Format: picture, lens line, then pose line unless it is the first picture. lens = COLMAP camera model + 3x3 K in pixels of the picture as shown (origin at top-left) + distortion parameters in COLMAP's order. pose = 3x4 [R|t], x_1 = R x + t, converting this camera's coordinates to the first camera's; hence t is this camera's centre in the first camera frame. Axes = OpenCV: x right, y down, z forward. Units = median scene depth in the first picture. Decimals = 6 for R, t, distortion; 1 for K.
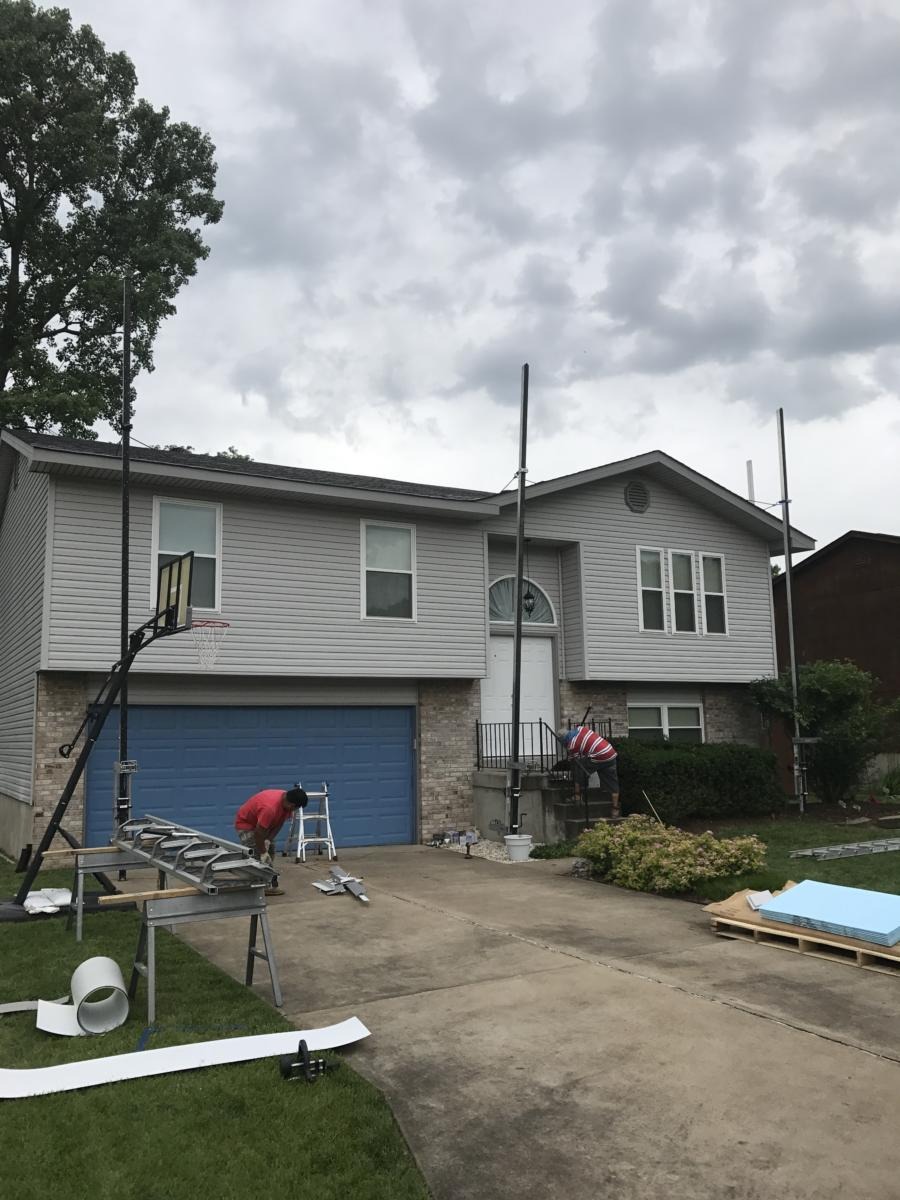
lens RADIAL K [[1000.7, 0, 465.3], [0, 1000.7, 575.8], [0, 0, 1]] dist [0.049525, -0.072149]
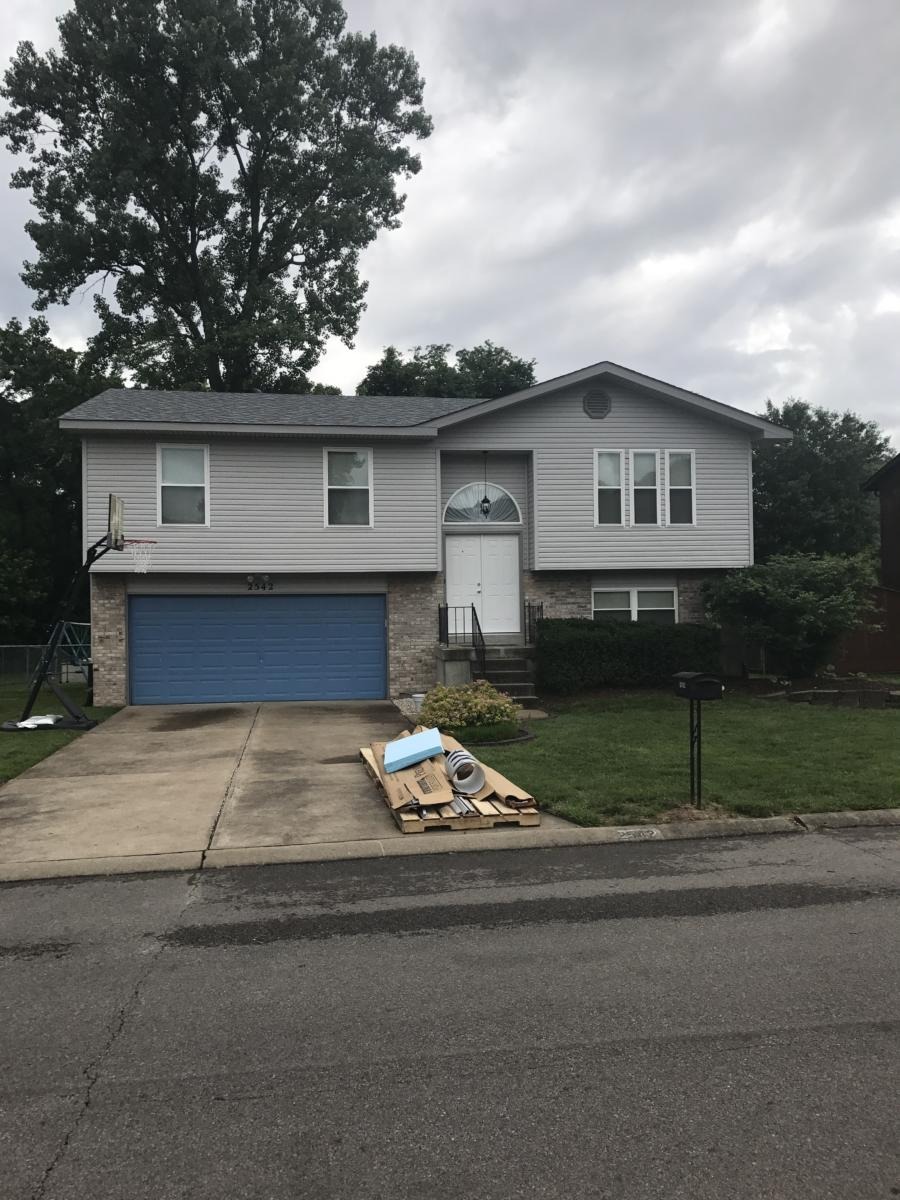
lens RADIAL K [[1000.7, 0, 452.2], [0, 1000.7, 575.5], [0, 0, 1]] dist [0.049525, -0.072149]
pose [[0.934486, -0.010929, -0.355831, 0.418280], [0.055579, 0.991751, 0.115501, -0.028239], [0.351634, -0.127711, 0.927385, -0.113649]]
